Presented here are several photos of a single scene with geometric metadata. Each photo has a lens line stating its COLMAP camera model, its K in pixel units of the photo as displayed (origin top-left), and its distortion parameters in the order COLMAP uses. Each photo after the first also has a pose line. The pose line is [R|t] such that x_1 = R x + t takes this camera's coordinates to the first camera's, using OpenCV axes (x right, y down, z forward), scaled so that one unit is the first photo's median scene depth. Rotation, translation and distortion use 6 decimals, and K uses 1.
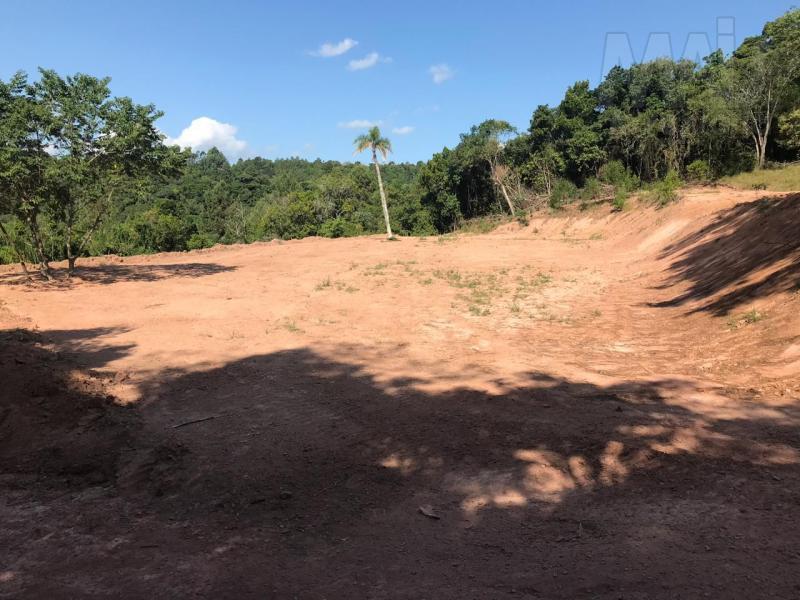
lens RADIAL K [[665.4, 0, 405.8], [0, 665.4, 294.8], [0, 0, 1]] dist [0.057532, -0.069935]
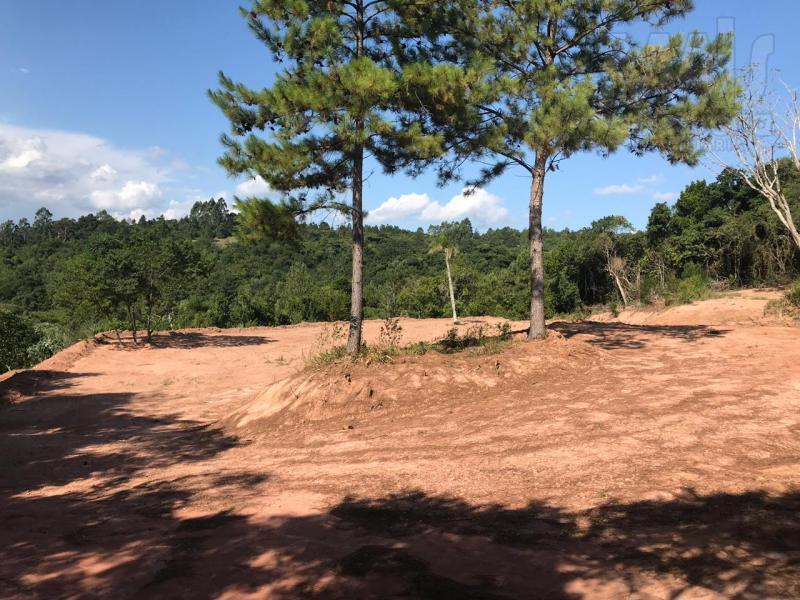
lens RADIAL K [[665.4, 0, 401.4], [0, 665.4, 300.5], [0, 0, 1]] dist [0.057532, -0.069935]
pose [[0.926989, 0.051015, -0.371603, 0.751008], [-0.084347, 0.993685, -0.073993, -0.060331], [0.365481, 0.099934, 0.925439, -0.366613]]
